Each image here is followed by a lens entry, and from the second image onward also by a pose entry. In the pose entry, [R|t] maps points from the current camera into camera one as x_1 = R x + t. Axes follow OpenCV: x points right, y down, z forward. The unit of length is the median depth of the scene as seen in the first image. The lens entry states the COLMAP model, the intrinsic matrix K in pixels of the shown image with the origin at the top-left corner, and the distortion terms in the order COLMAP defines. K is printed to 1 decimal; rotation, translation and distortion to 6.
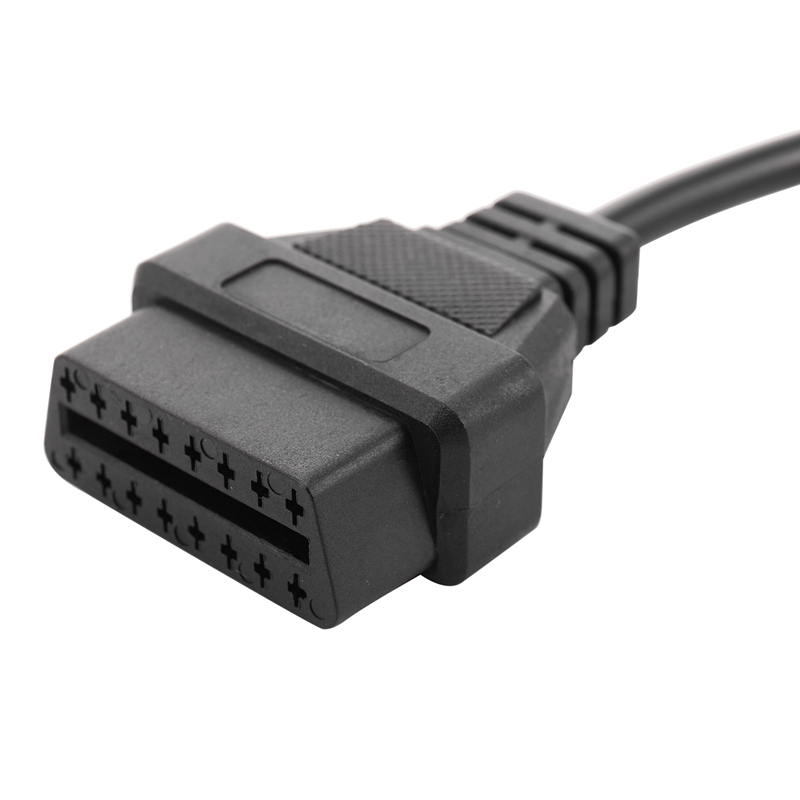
lens RADIAL K [[2262.4, 0, 400.0], [0, 2262.4, 400.0], [0, 0, 1]] dist [-0.063675, -0.254907]
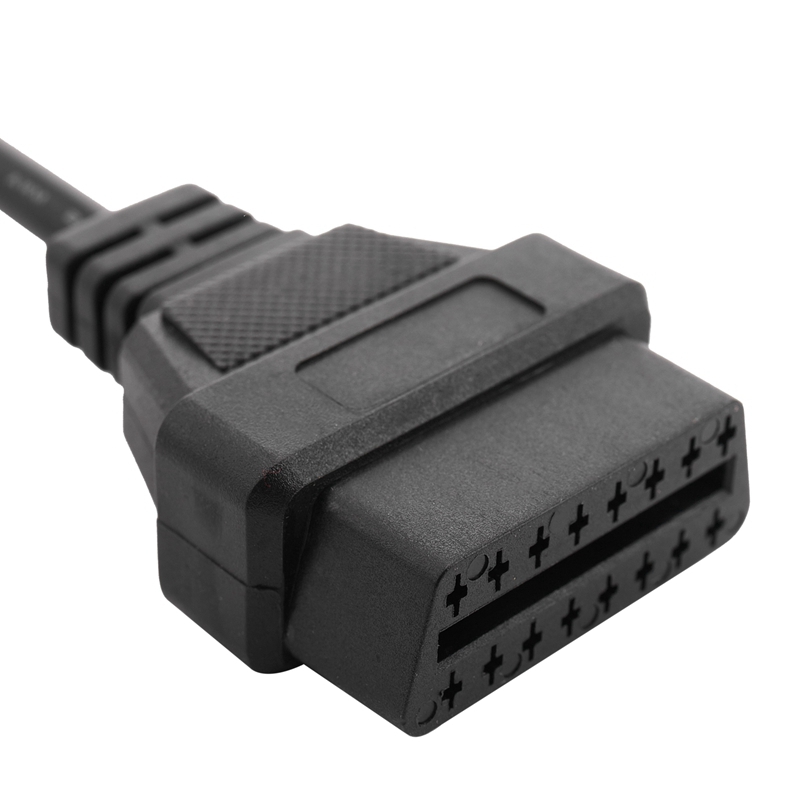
lens RADIAL K [[2262.4, 0, 400.0], [0, 2262.4, 400.0], [0, 0, 1]] dist [-0.063675, -0.254907]
pose [[0.105751, -0.578004, 0.809153, -0.717373], [0.538702, 0.717266, 0.441962, -0.395184], [-0.835833, 0.389154, 0.387223, 0.691133]]
